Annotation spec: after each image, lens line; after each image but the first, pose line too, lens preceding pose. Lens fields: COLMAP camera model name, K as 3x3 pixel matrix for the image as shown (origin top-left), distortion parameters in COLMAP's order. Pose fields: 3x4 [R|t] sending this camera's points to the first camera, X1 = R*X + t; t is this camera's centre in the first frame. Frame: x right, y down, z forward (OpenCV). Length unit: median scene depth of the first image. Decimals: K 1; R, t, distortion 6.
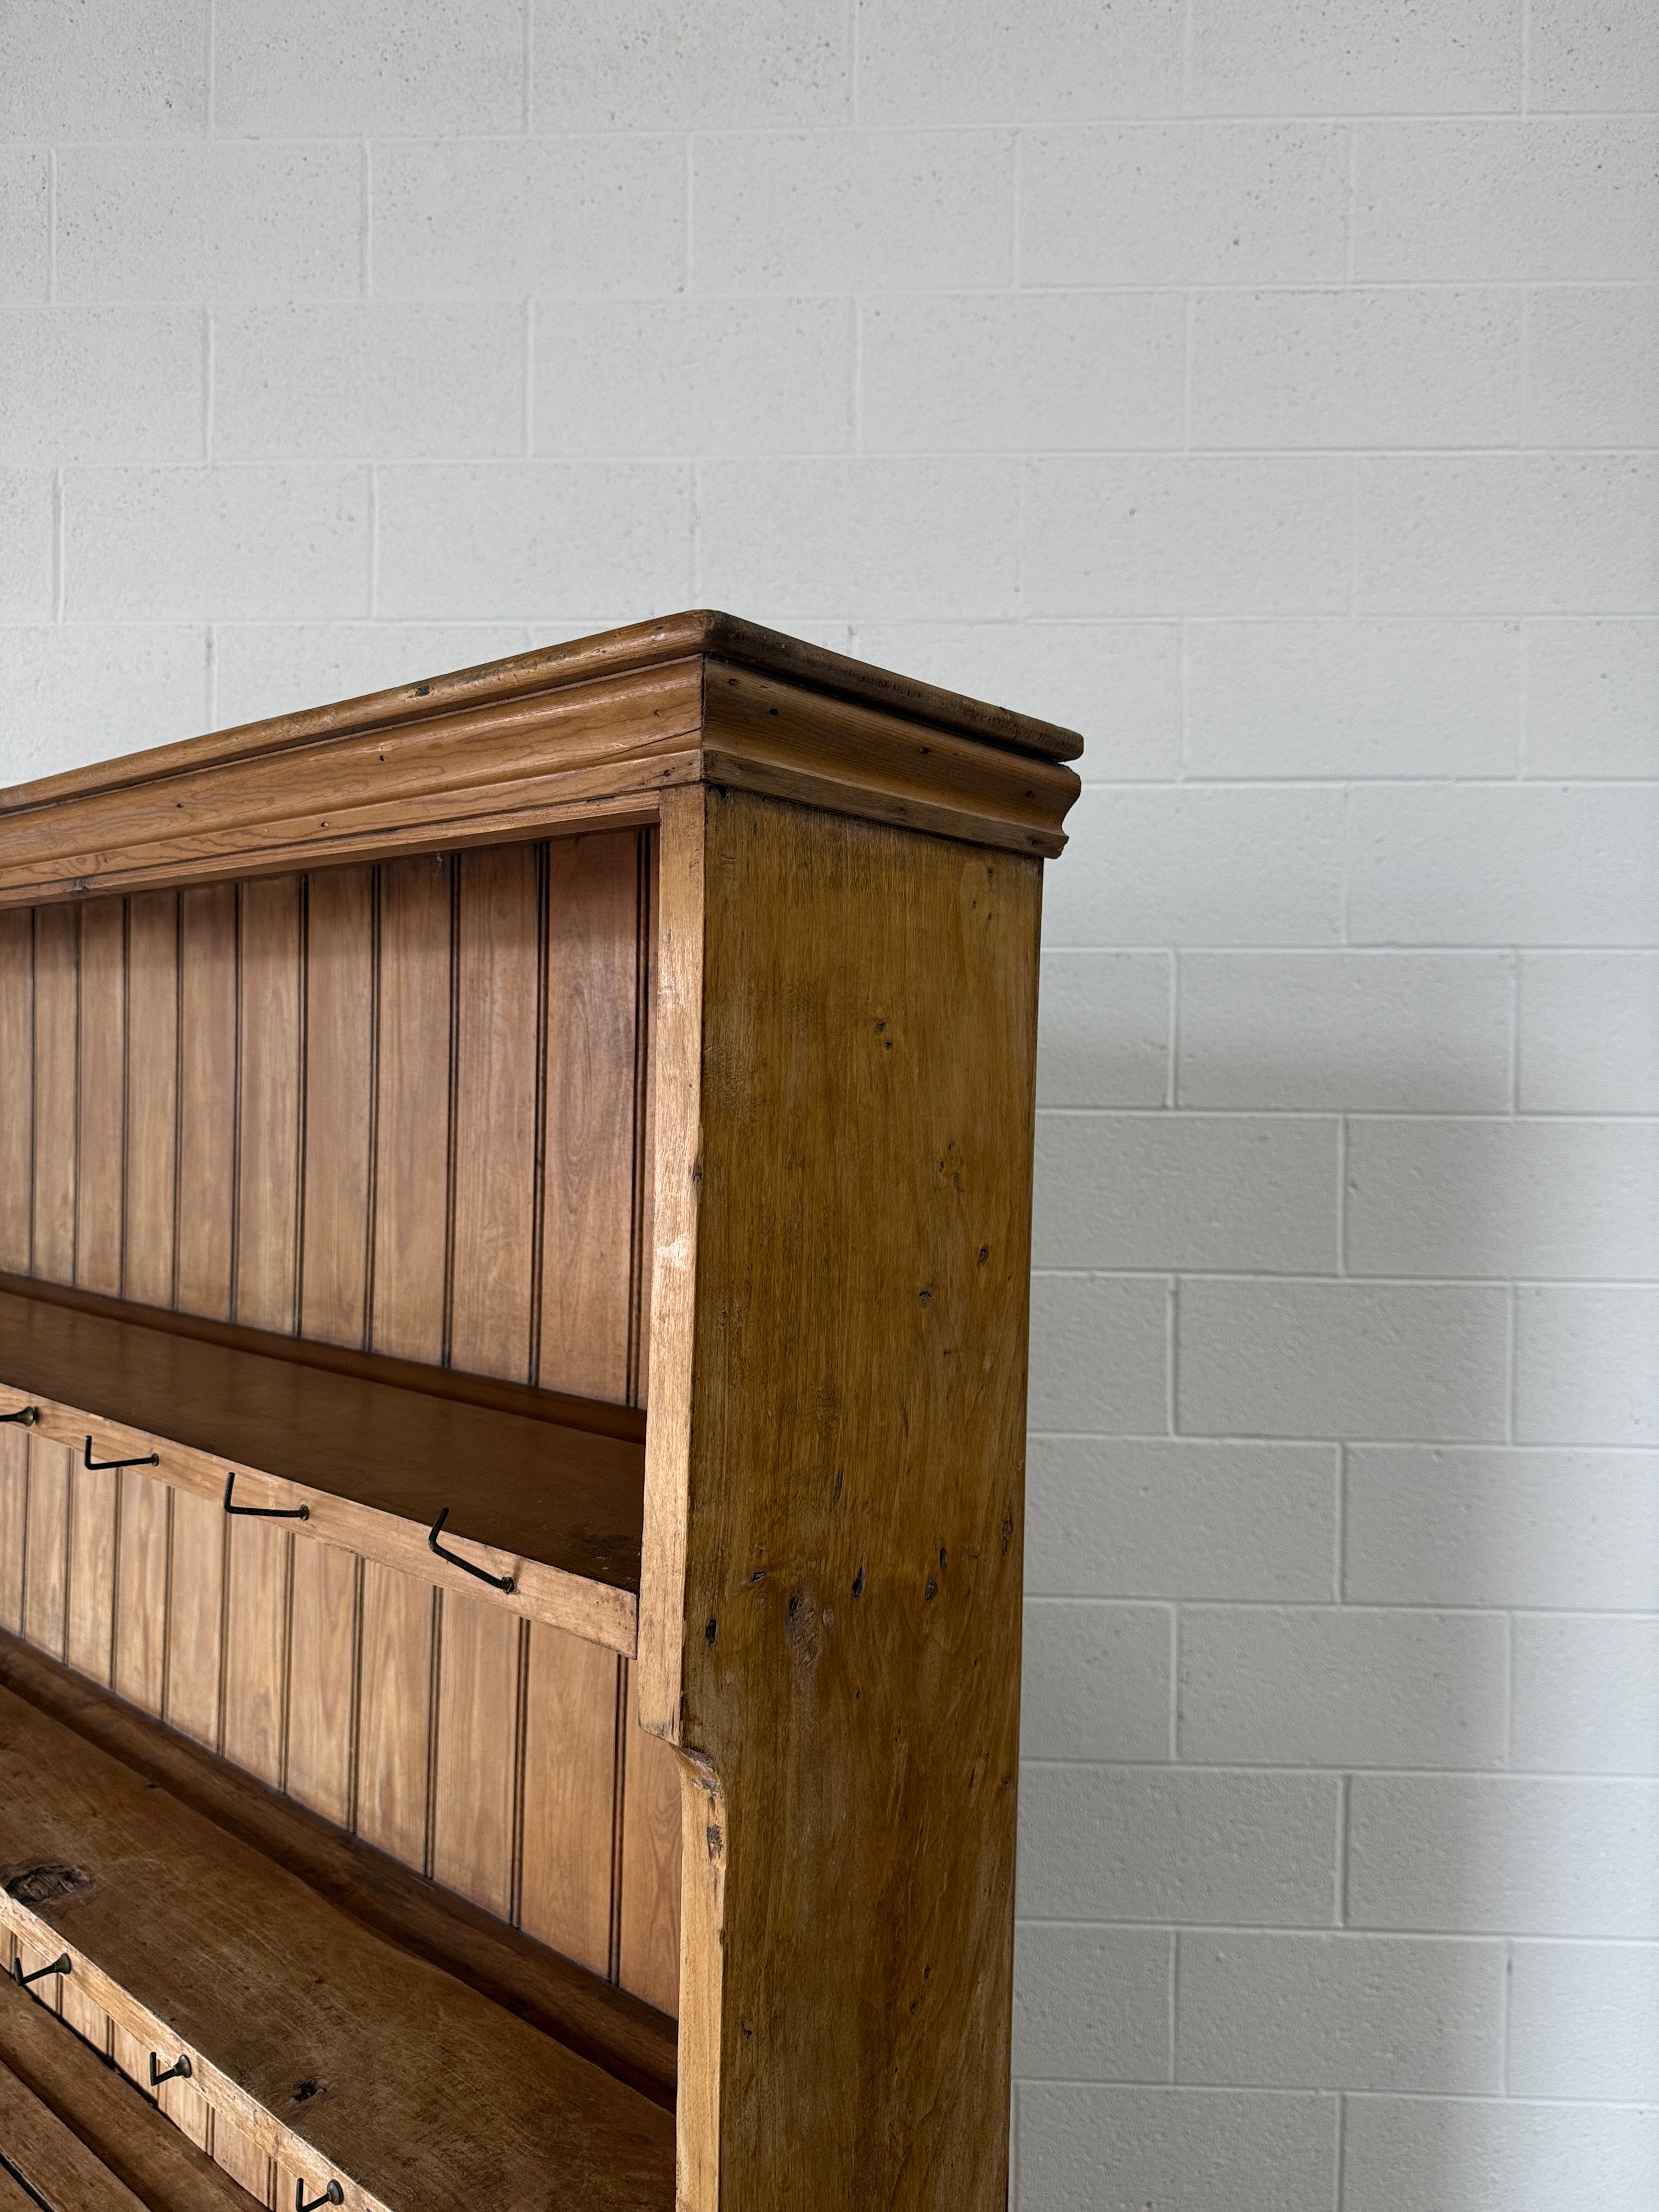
lens RADIAL K [[1576.6, 0, 829.5], [0, 1576.6, 1106.0], [0, 0, 1]] dist [0.061567, -0.090254]
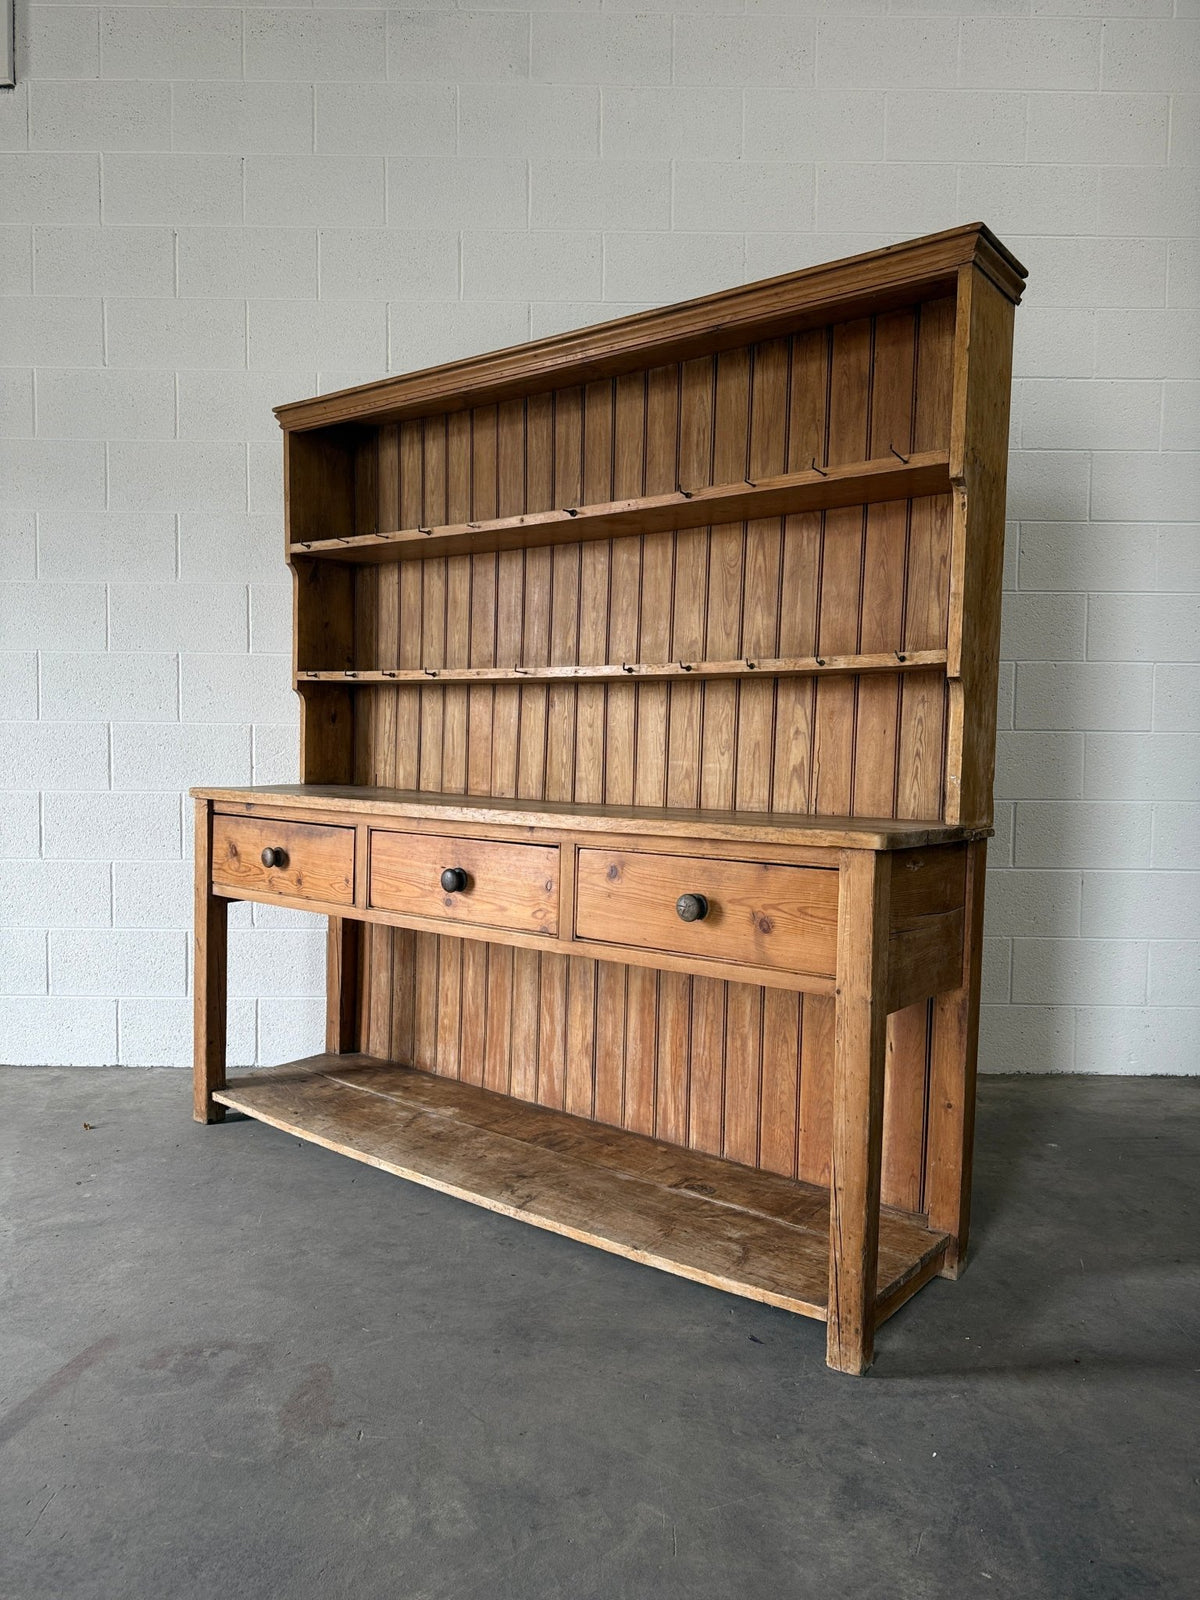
lens RADIAL K [[1124.2, 0, 600.0], [0, 1124.2, 800.0], [0, 0, 1]] dist [0.130359, -0.200177]
pose [[0.998471, -0.002496, 0.055214, -0.641898], [0.000815, 0.999536, 0.030459, 0.598714], [-0.055265, -0.030367, 0.998010, -1.101441]]
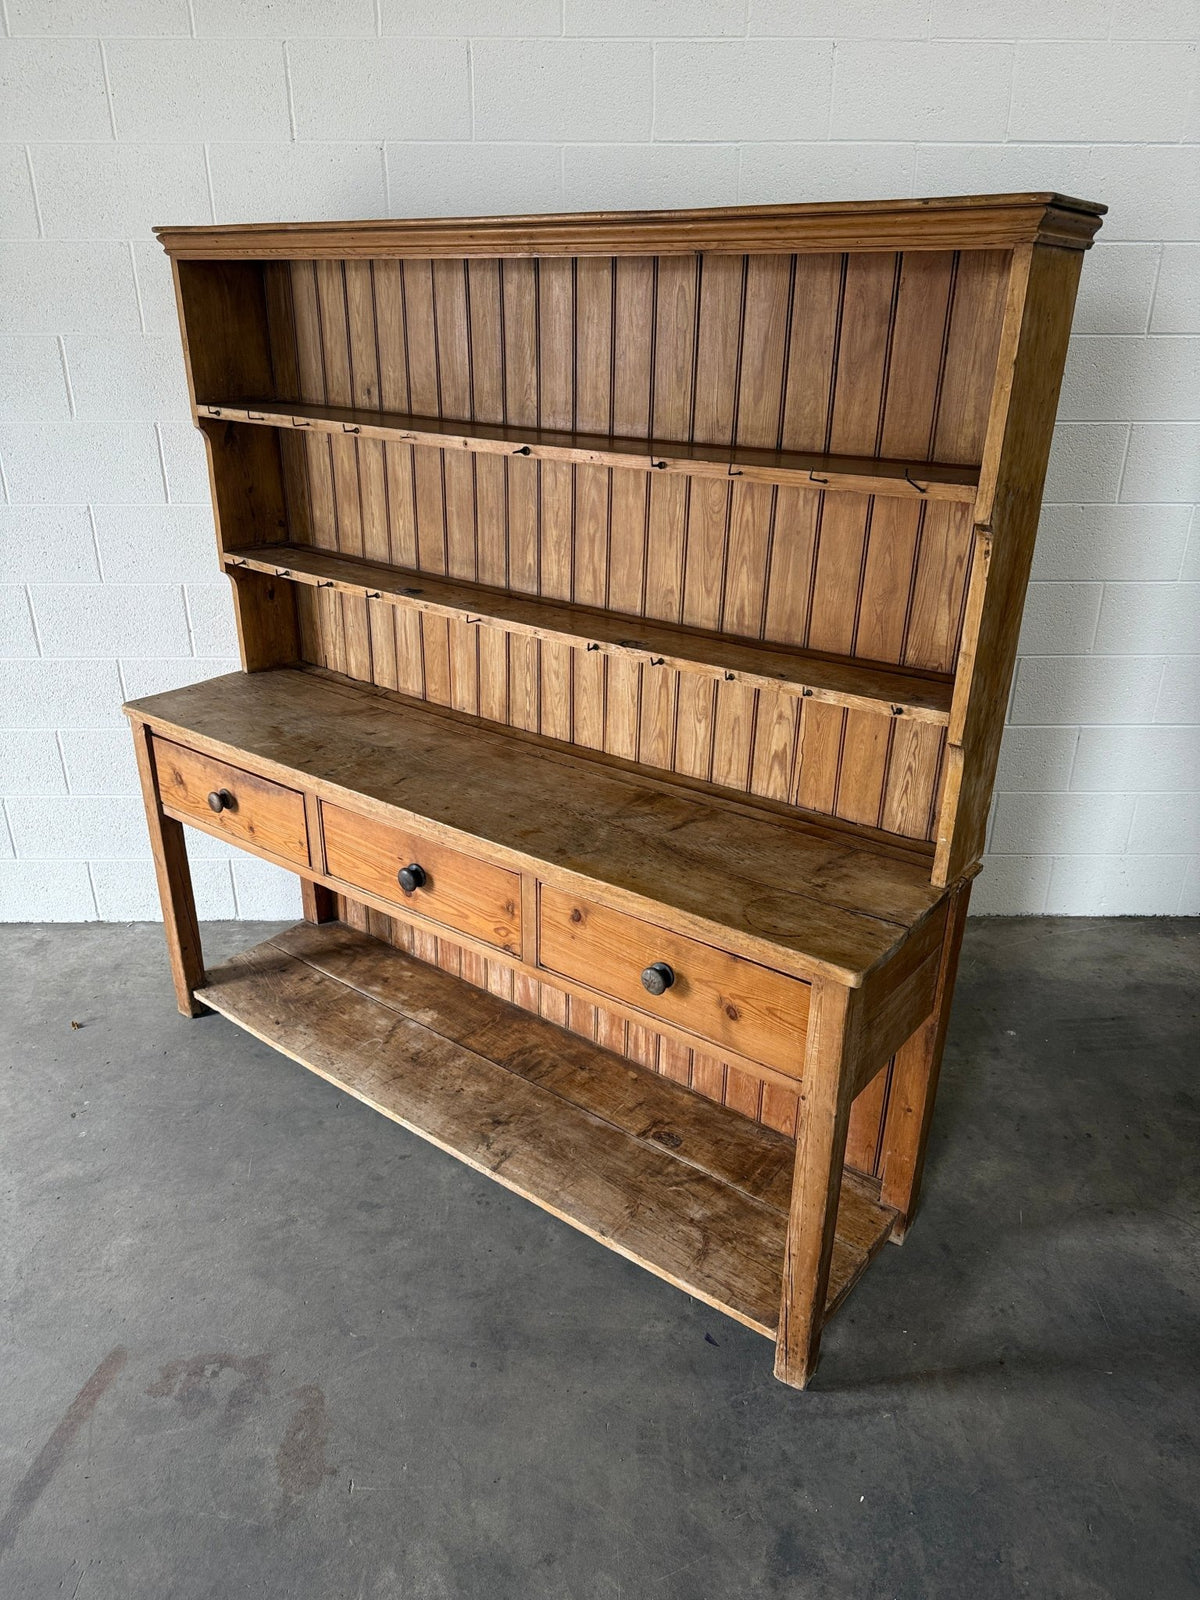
lens RADIAL K [[1124.2, 0, 600.0], [0, 1124.2, 800.0], [0, 0, 1]] dist [0.130359, -0.200177]
pose [[0.997972, -0.033417, 0.054172, -0.575160], [0.009965, 0.922622, 0.385577, -0.026118], [-0.062865, -0.384255, 0.921084, -0.824407]]
